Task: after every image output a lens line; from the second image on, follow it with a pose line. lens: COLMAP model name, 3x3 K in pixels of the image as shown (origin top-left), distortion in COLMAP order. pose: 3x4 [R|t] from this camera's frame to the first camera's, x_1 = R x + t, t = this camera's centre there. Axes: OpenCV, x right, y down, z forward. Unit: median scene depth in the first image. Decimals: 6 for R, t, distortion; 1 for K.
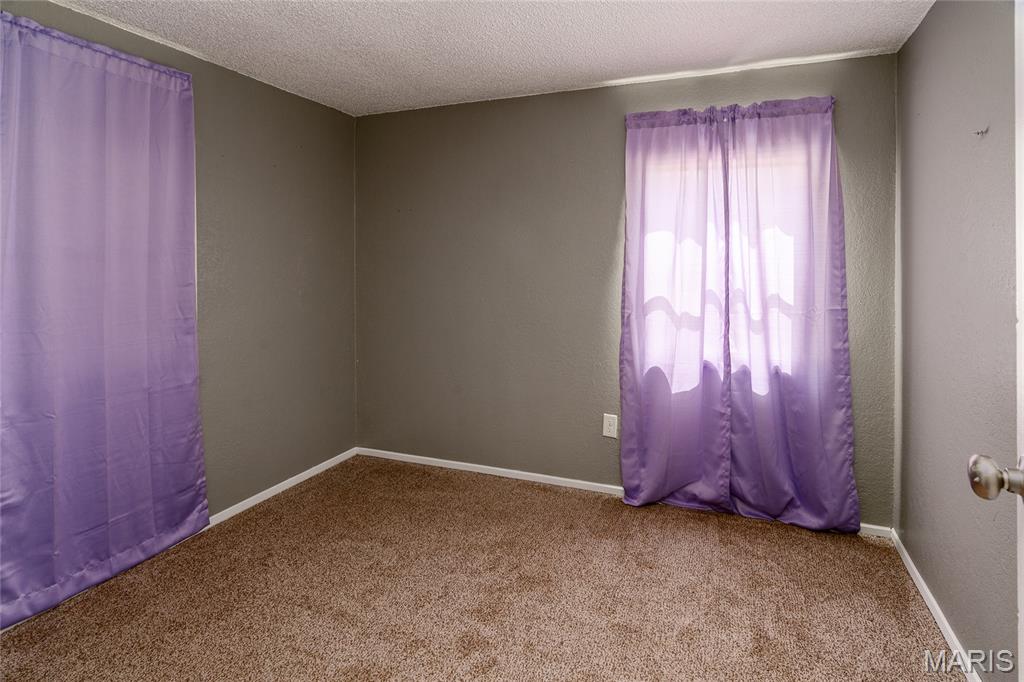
lens RADIAL K [[488.0, 0, 512.0], [0, 488.0, 341.0], [0, 0, 1]] dist [0.000126, -0.000072]
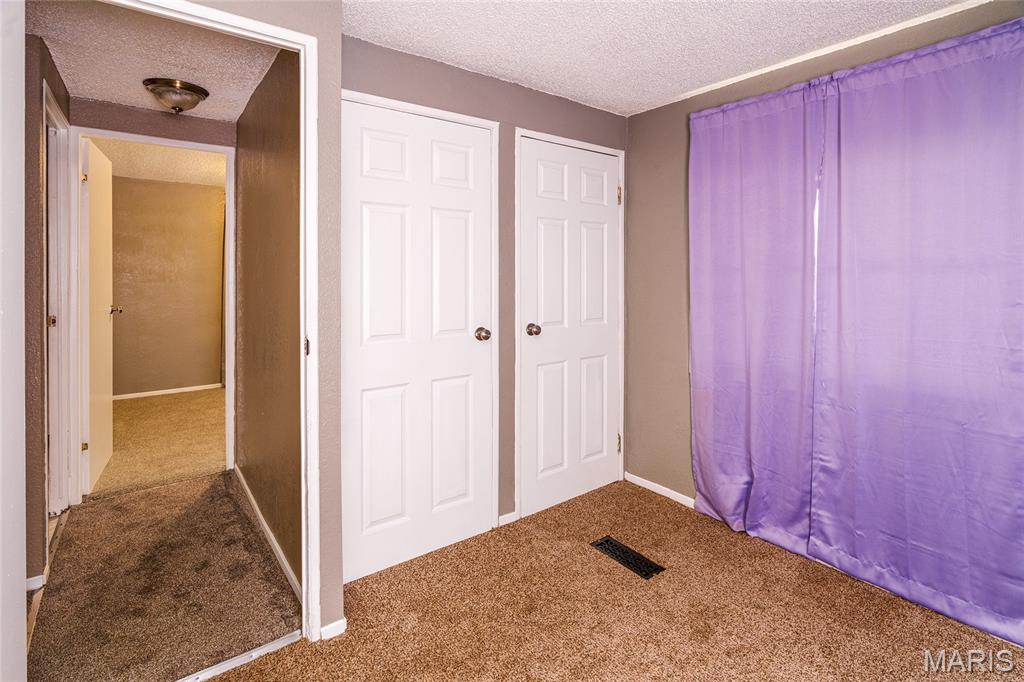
lens RADIAL K [[488.0, 0, 512.0], [0, 488.0, 341.0], [0, 0, 1]] dist [0.000126, -0.000072]
pose [[-0.483914, 0.120351, -0.866801, 0.346791], [-0.136278, 0.968051, 0.210490, -0.111479], [0.864440, 0.219985, -0.452052, 0.672610]]
